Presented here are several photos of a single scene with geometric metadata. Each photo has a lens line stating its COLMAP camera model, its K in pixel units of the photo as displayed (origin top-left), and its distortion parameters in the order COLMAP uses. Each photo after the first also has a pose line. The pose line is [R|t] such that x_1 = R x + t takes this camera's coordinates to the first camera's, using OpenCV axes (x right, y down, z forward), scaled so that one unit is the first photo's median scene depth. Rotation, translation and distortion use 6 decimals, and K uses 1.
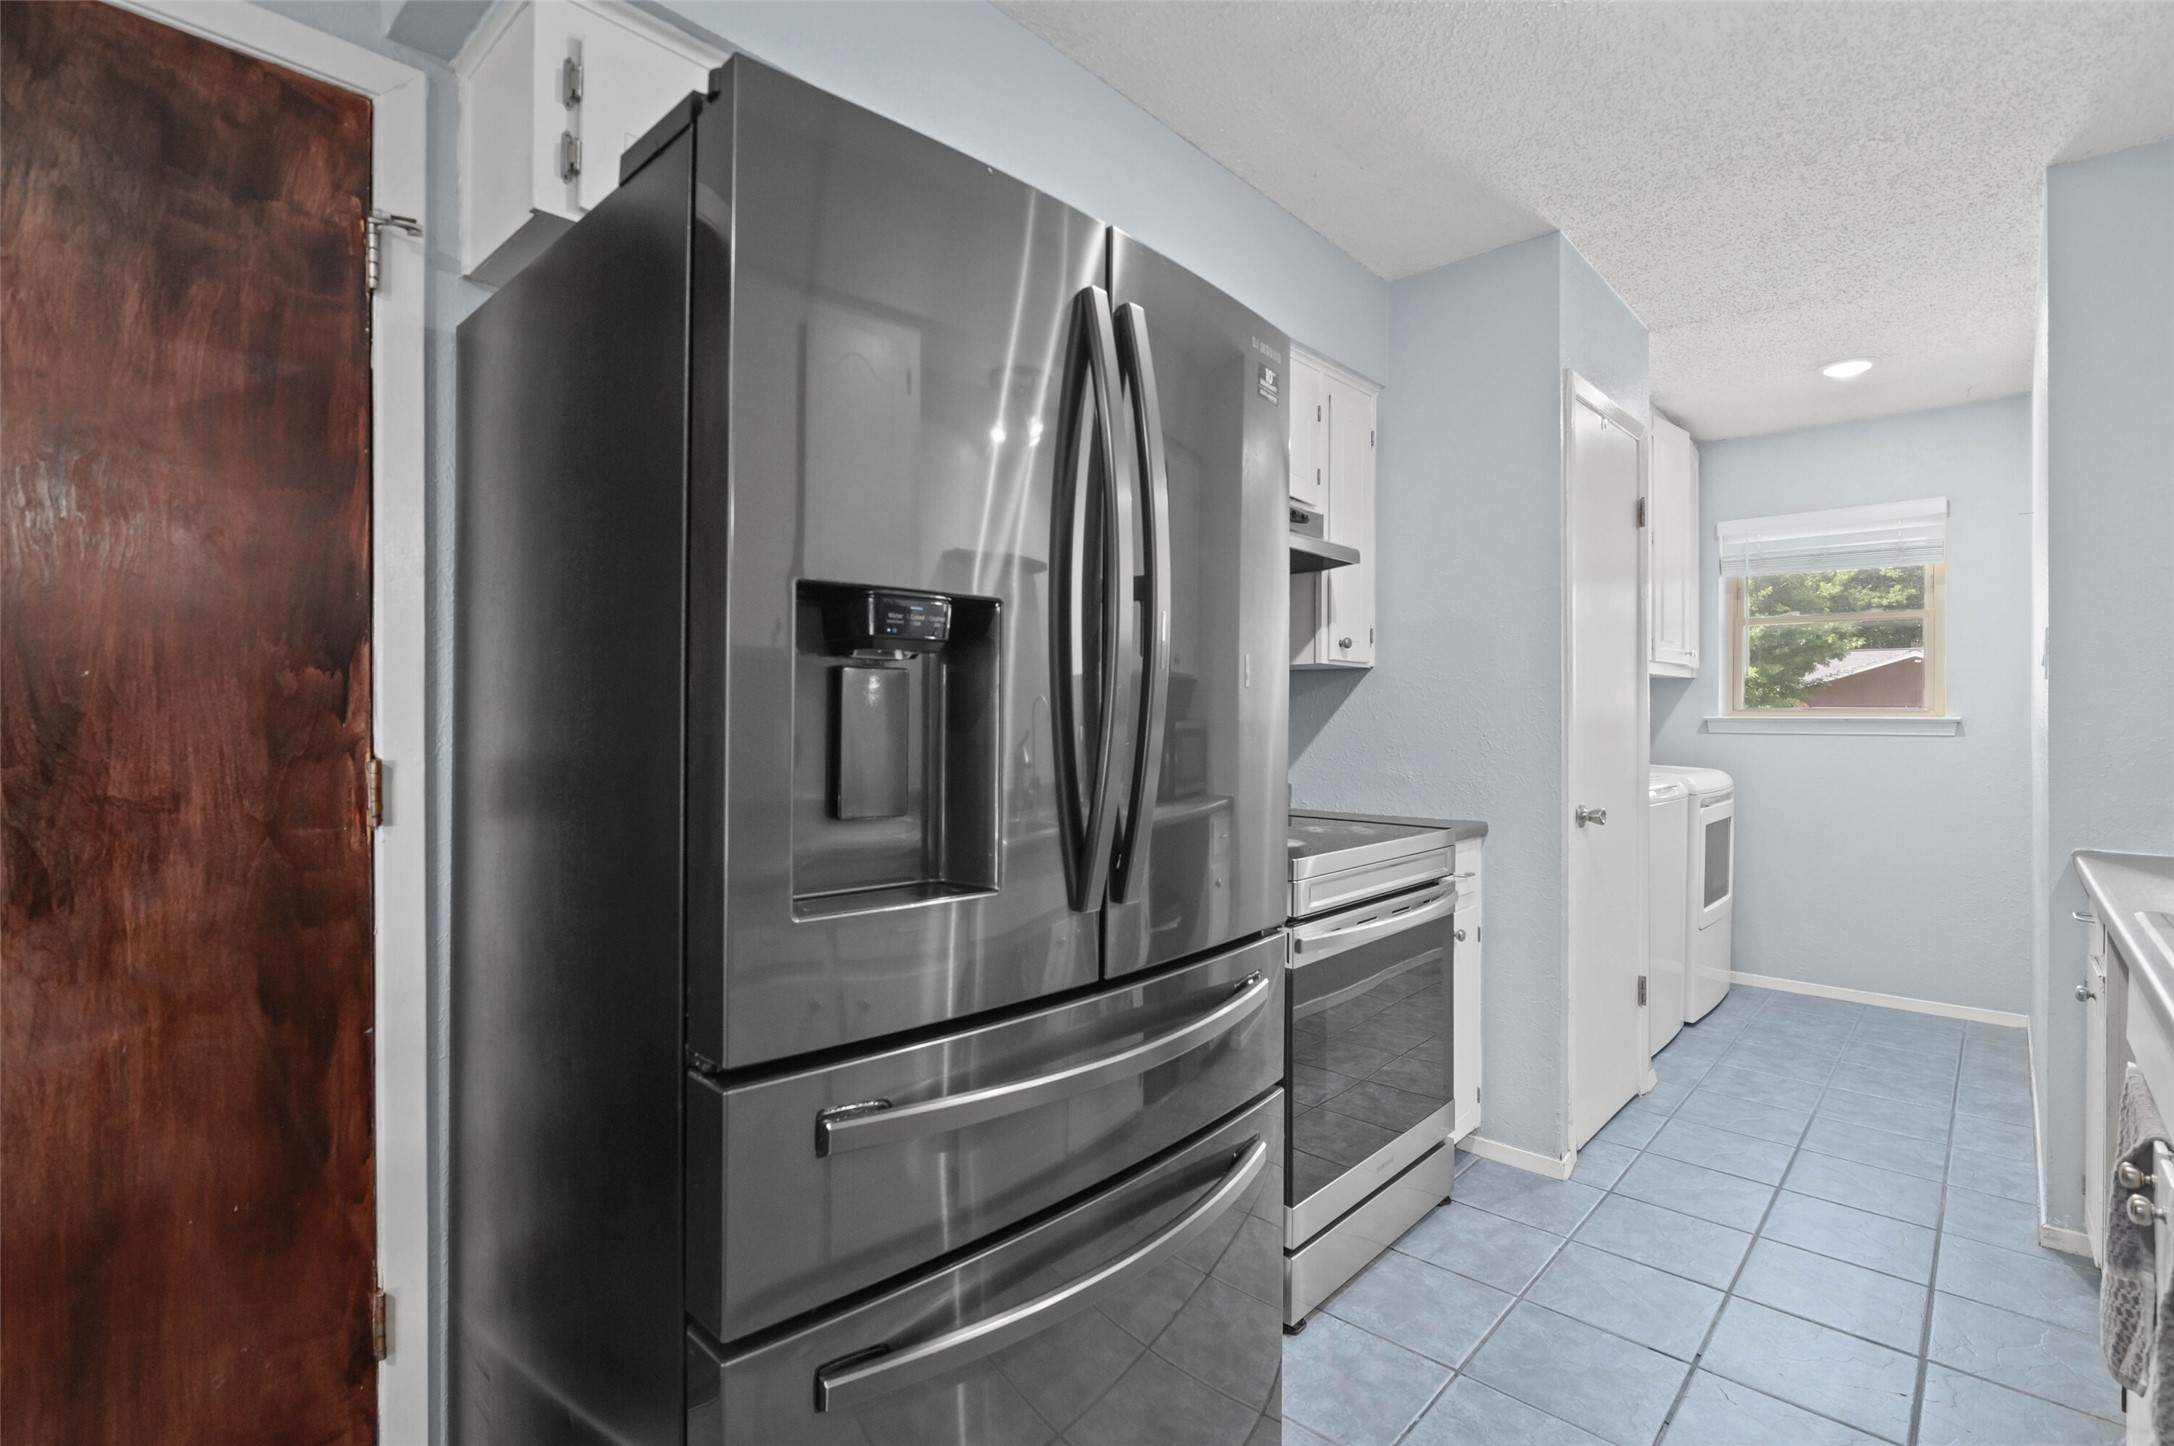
lens RADIAL K [[1009.5, 0, 1092.9], [0, 1009.5, 719.5], [0, 0, 1]] dist [-0.002309, -0.000160]
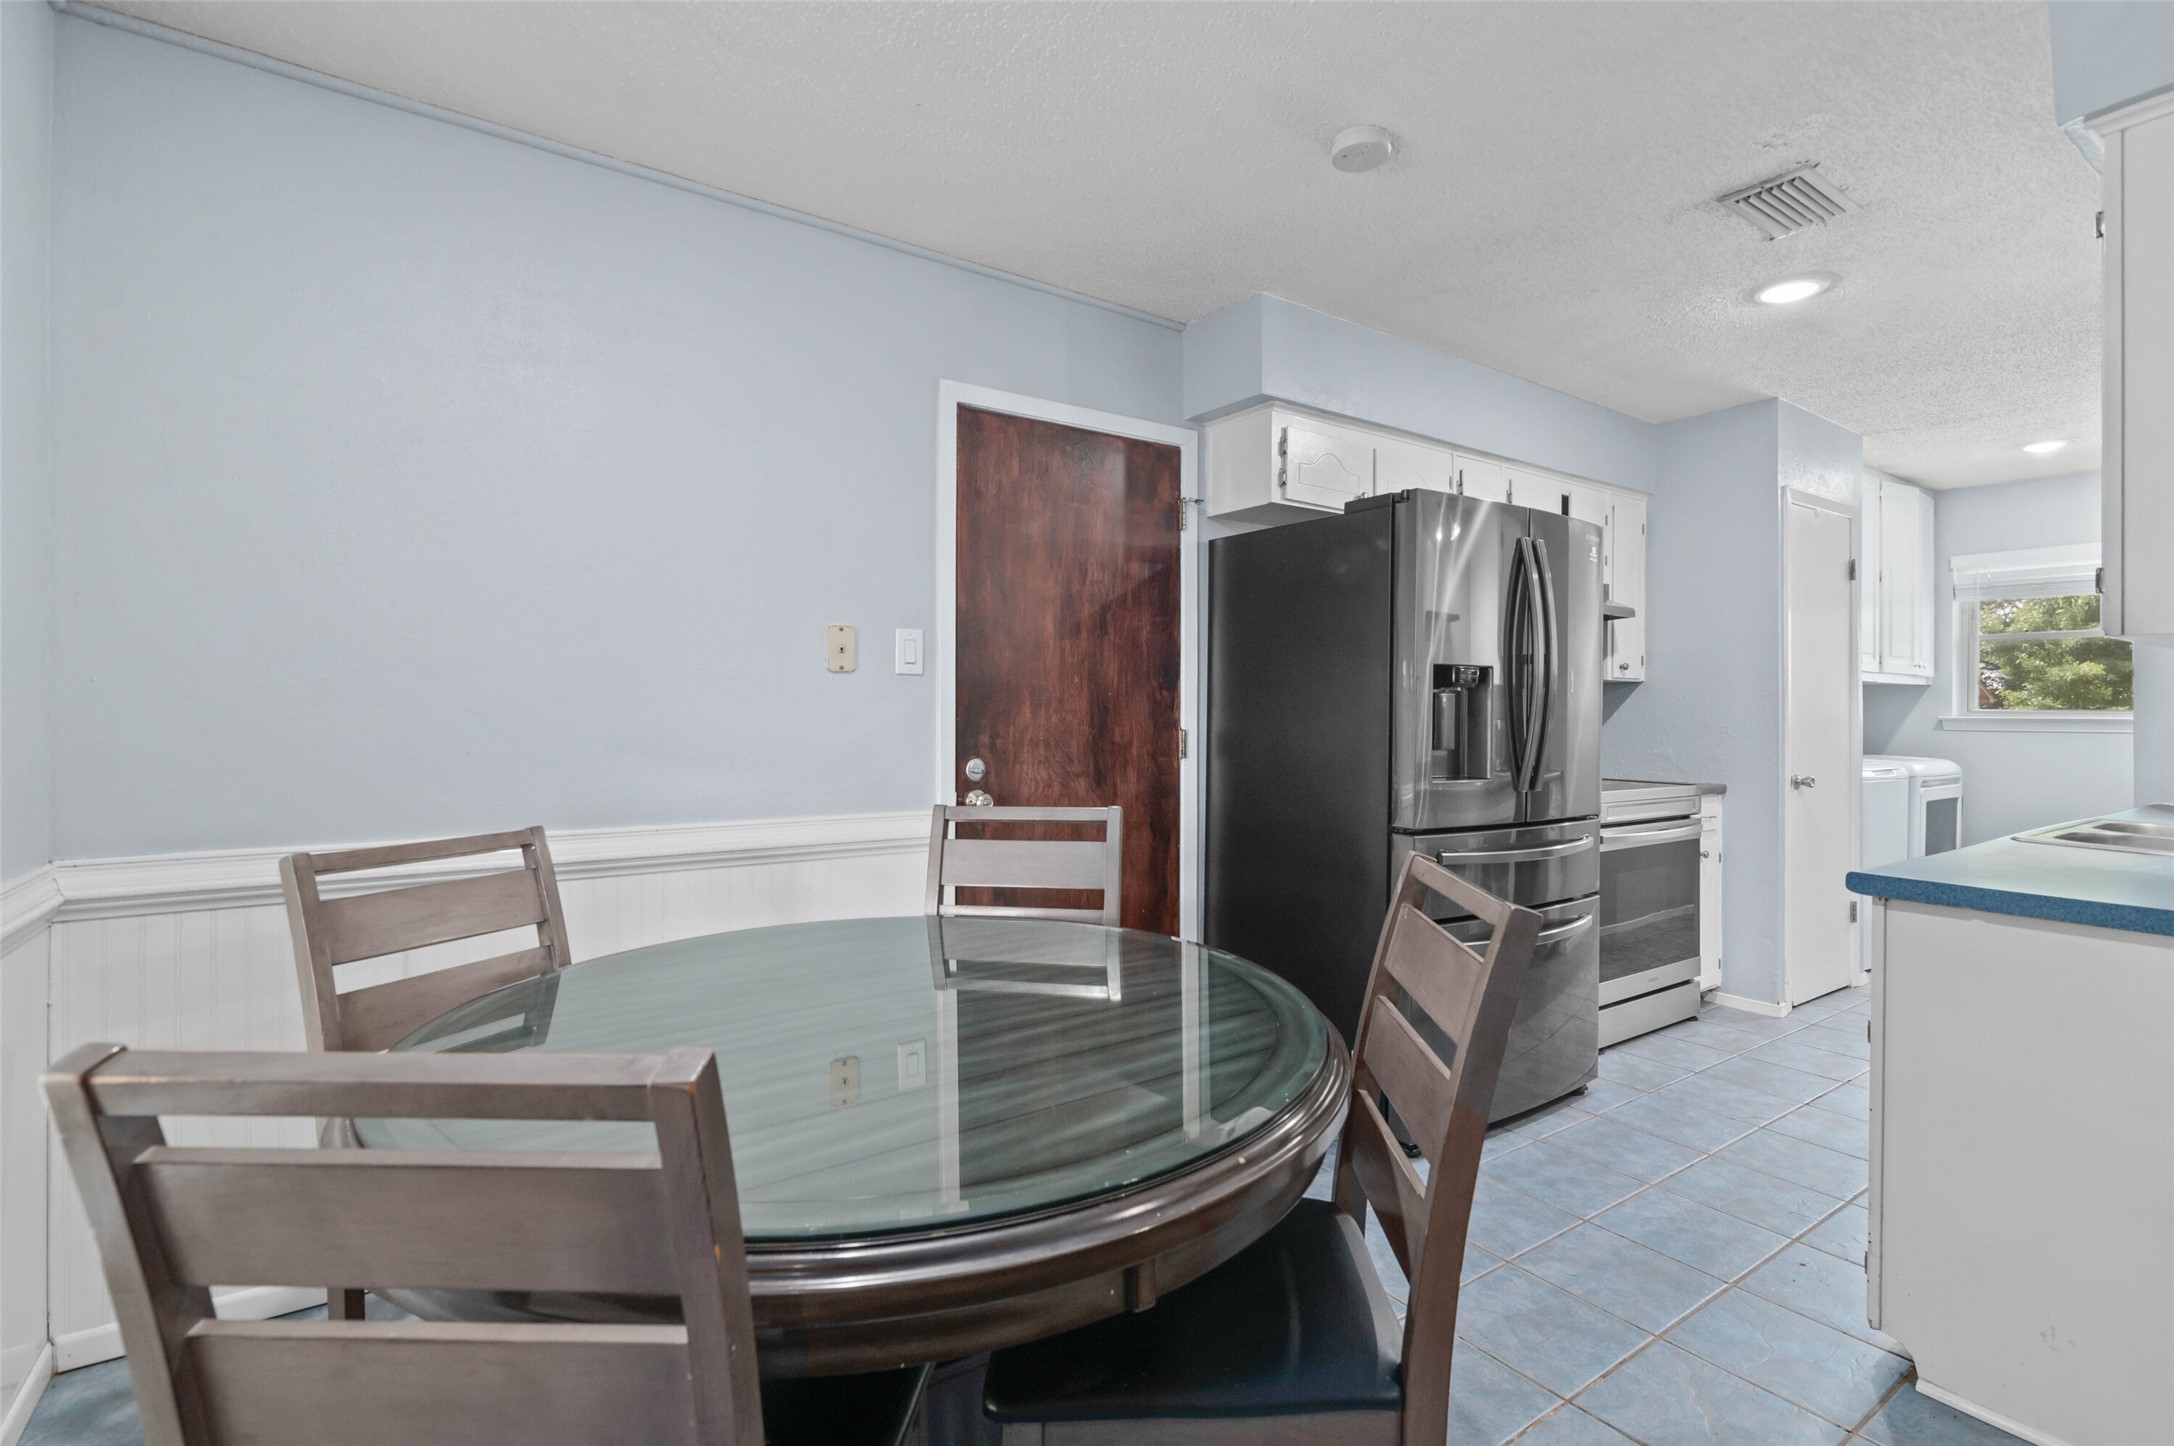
lens RADIAL K [[1017.8, 0, 1092.6], [0, 1017.8, 710.0], [0, 0, 1]] dist [-0.000121, 0.000035]
pose [[0.976408, 0.004014, -0.215896, -0.228431], [-0.005715, 0.999957, -0.007254, 0.007032], [0.215857, 0.008317, 0.976390, -0.764830]]
